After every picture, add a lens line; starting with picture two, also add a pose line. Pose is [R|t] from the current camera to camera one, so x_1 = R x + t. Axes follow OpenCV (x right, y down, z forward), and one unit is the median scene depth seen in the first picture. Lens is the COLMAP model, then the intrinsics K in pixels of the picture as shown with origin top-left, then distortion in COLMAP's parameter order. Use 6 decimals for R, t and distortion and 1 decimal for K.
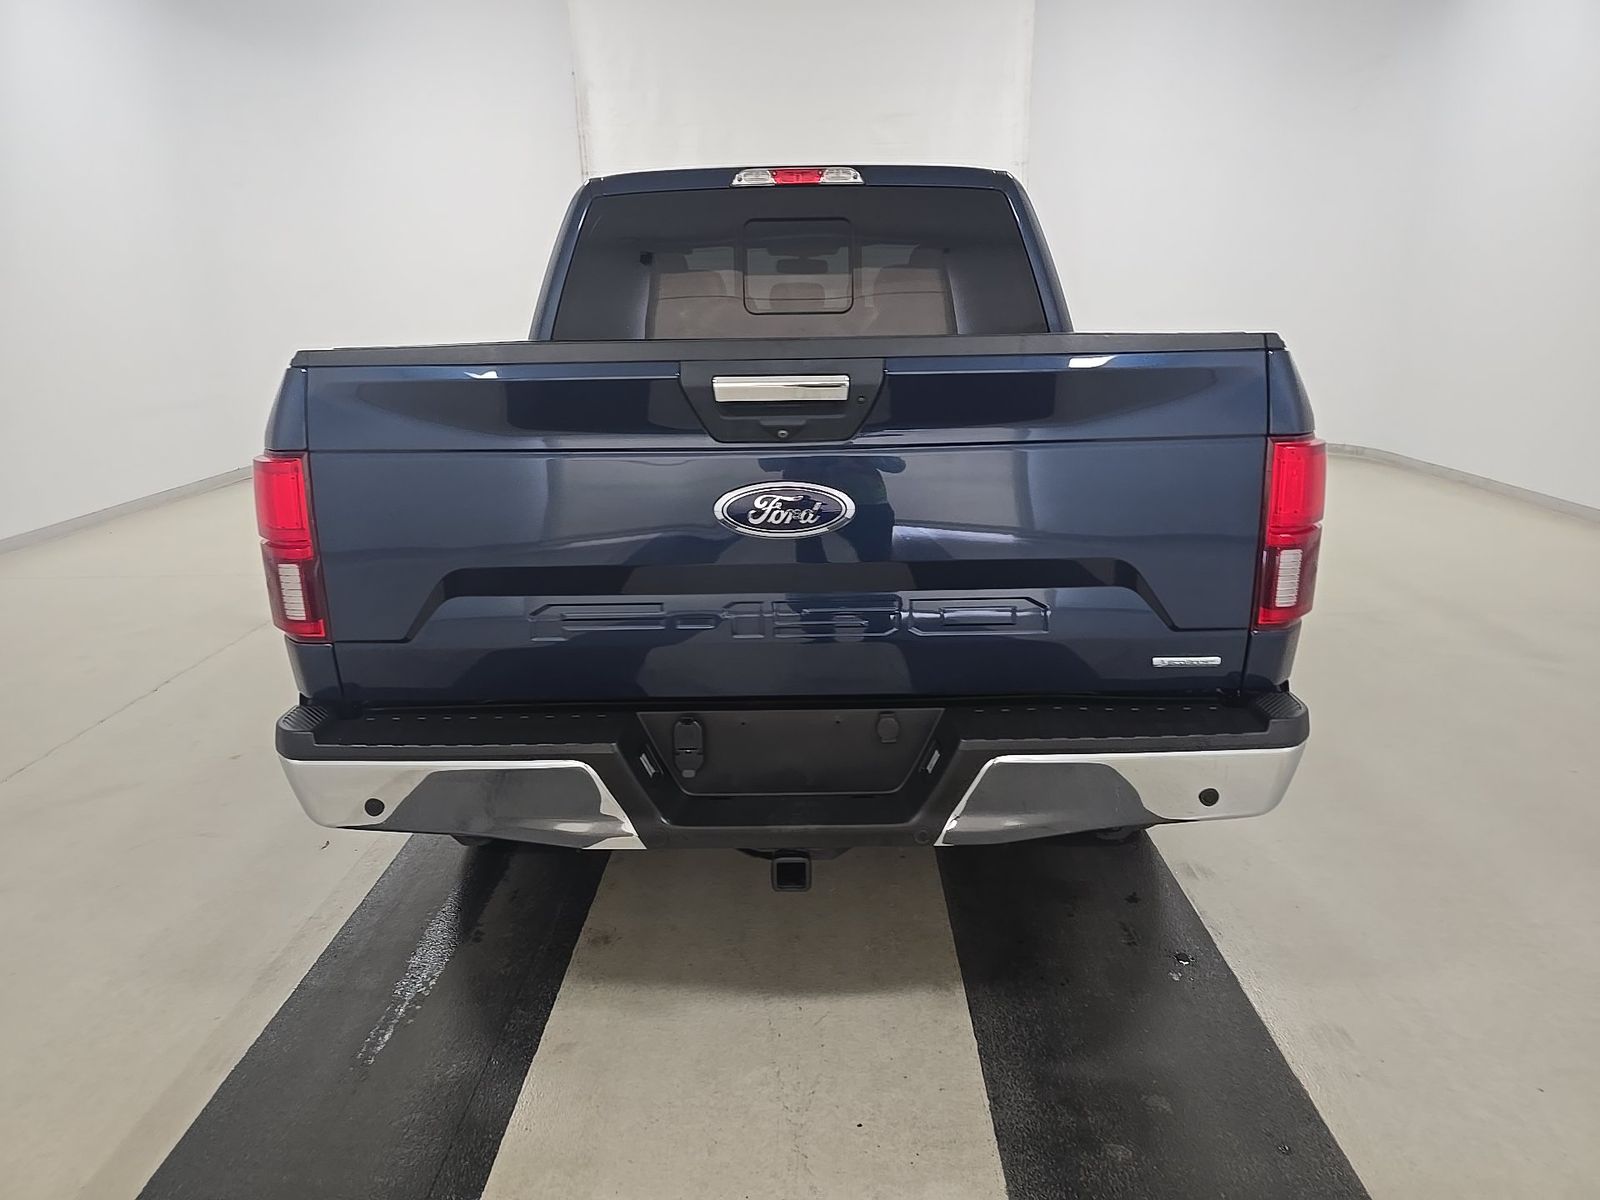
lens RADIAL K [[1062.0, 0, 800.0], [0, 1062.0, 600.0], [0, 0, 1]] dist [-0.004559, -0.004598]
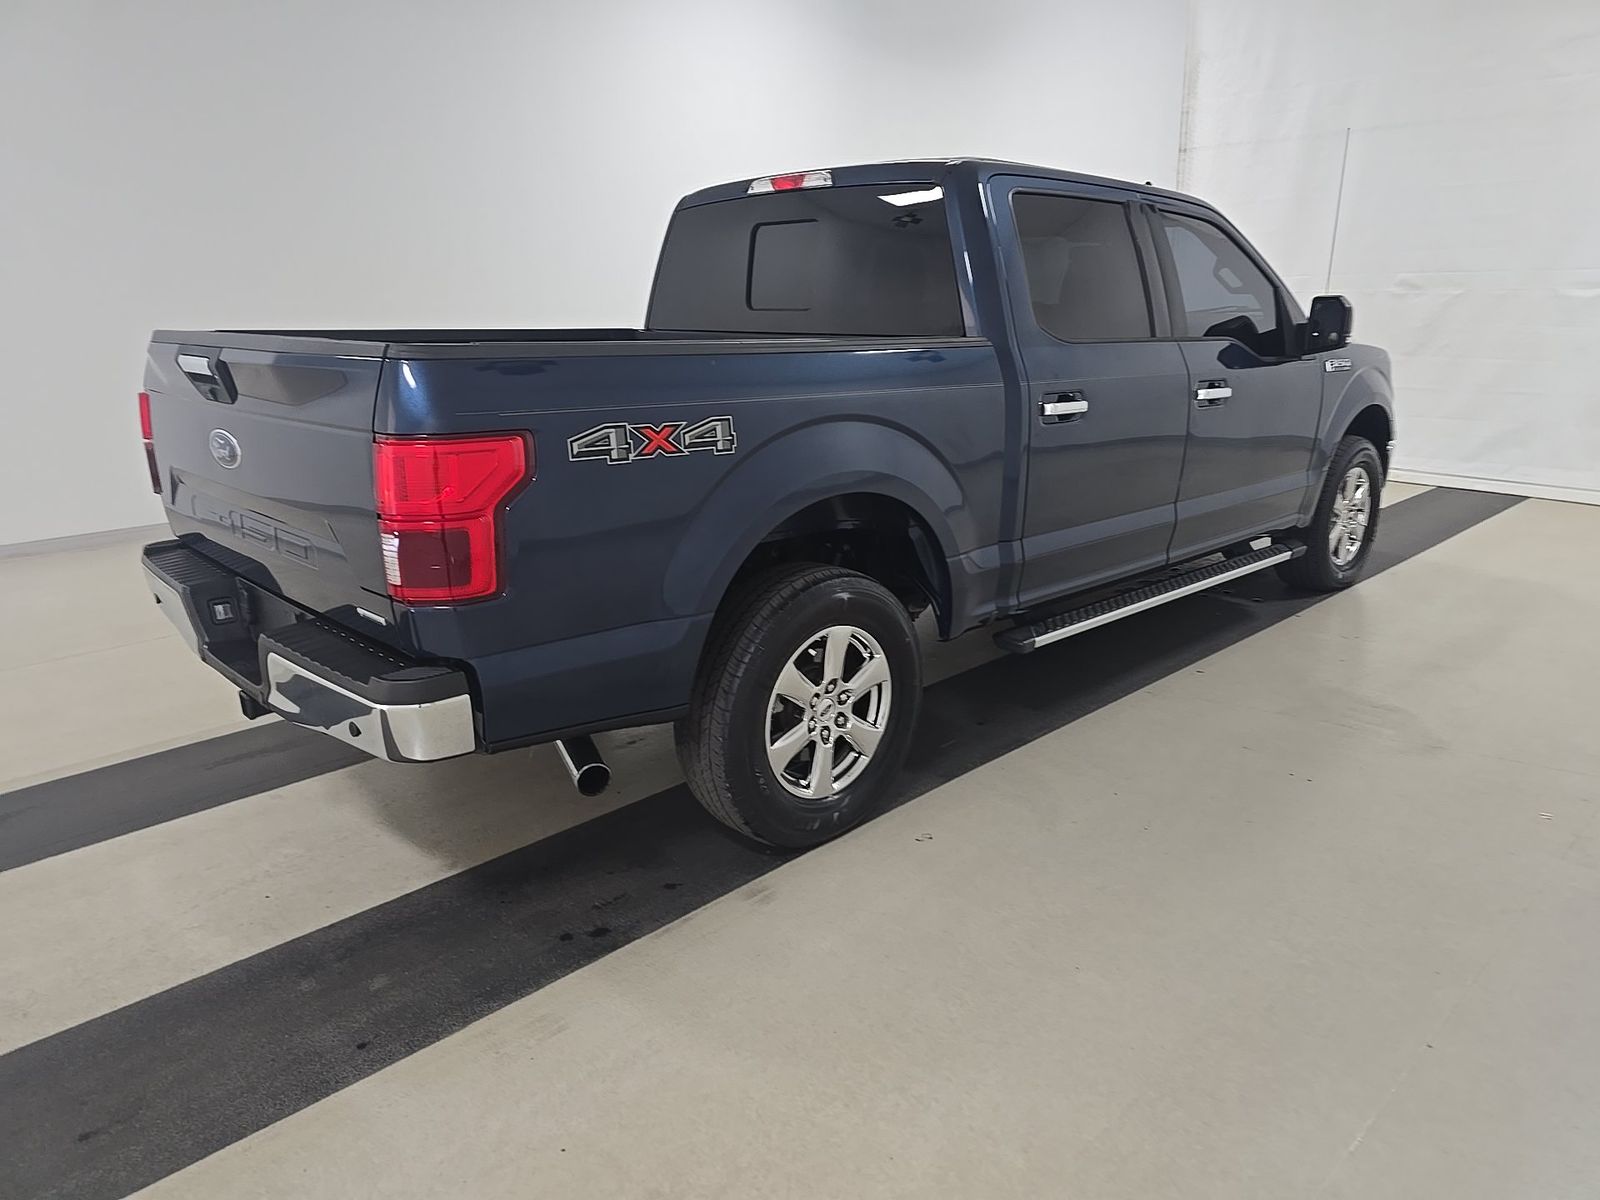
lens RADIAL K [[1075.8, 0, 798.4], [0, 1075.8, 580.7], [0, 0, 1]] dist [0.003638, 0.002041]
pose [[0.709162, 0.185106, -0.680312, 0.826284], [-0.184376, 0.980031, 0.074462, -0.085070], [0.680510, 0.072628, 0.729130, 0.235919]]
